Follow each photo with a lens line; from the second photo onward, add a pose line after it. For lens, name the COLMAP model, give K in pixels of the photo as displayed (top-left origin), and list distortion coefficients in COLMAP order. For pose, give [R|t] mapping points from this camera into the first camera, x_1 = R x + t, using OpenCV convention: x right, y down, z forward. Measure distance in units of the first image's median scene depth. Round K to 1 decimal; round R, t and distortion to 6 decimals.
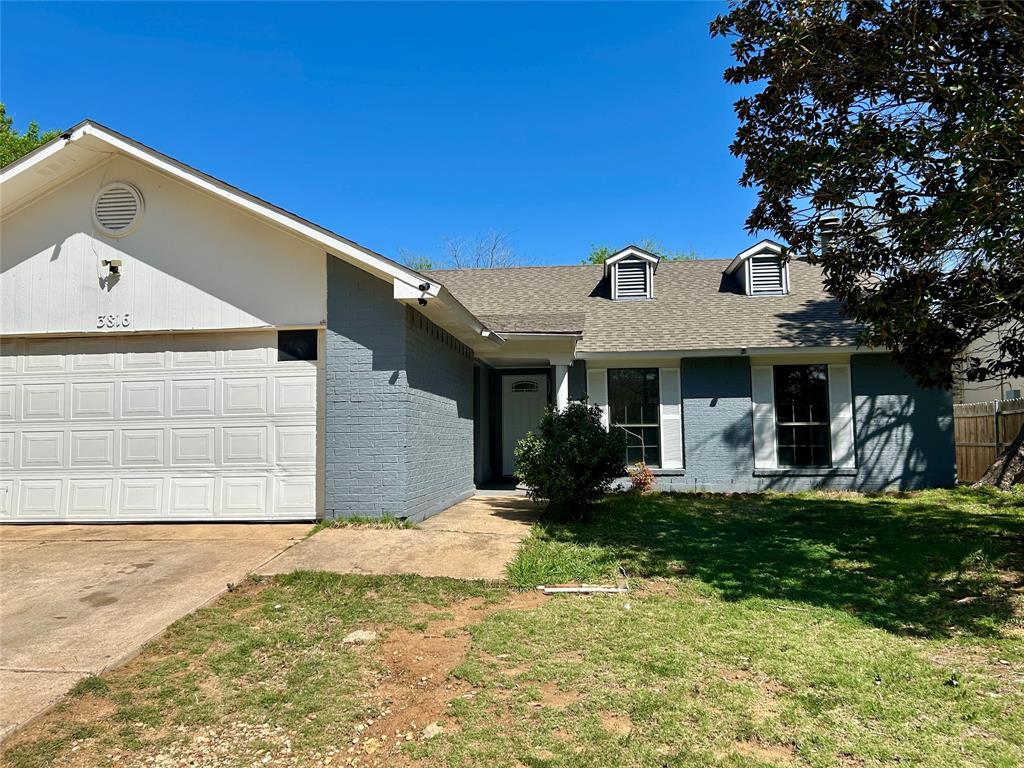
lens RADIAL K [[776.9, 0, 507.2], [0, 776.9, 379.7], [0, 0, 1]] dist [0.051636, -0.054321]
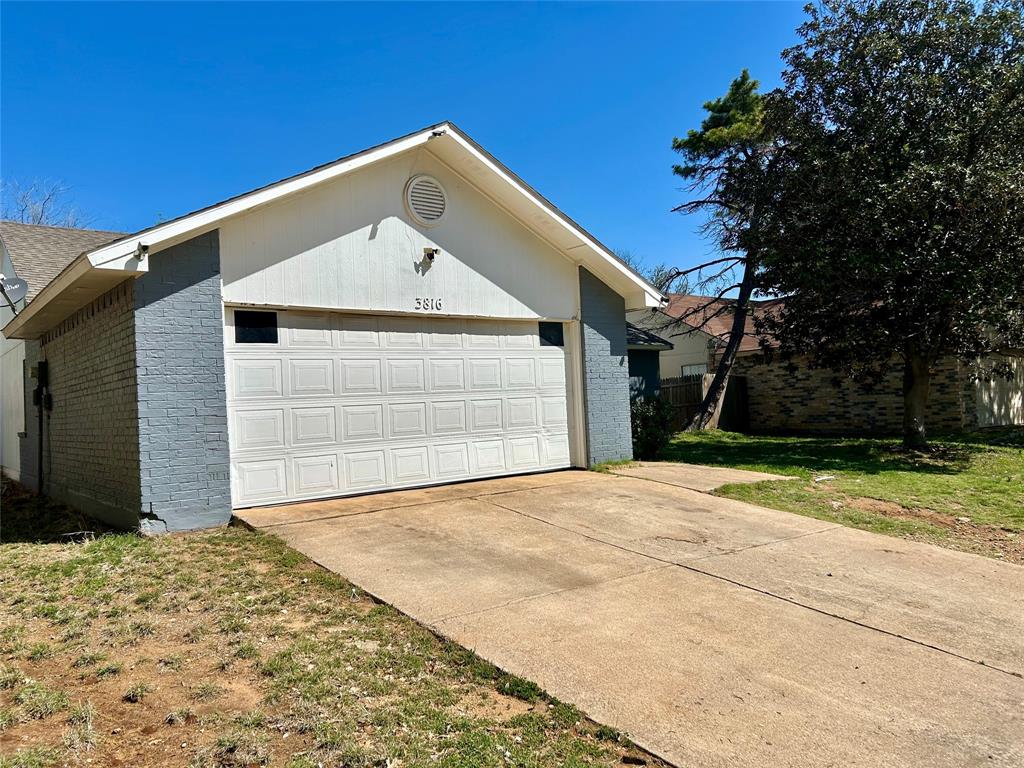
lens RADIAL K [[776.9, 0, 507.2], [0, 776.9, 379.7], [0, 0, 1]] dist [0.051636, -0.054321]
pose [[0.687313, 0.004431, 0.726348, -1.224003], [-0.019370, 0.999738, 0.012230, 0.016460], [-0.726103, -0.022475, 0.687219, 0.167418]]
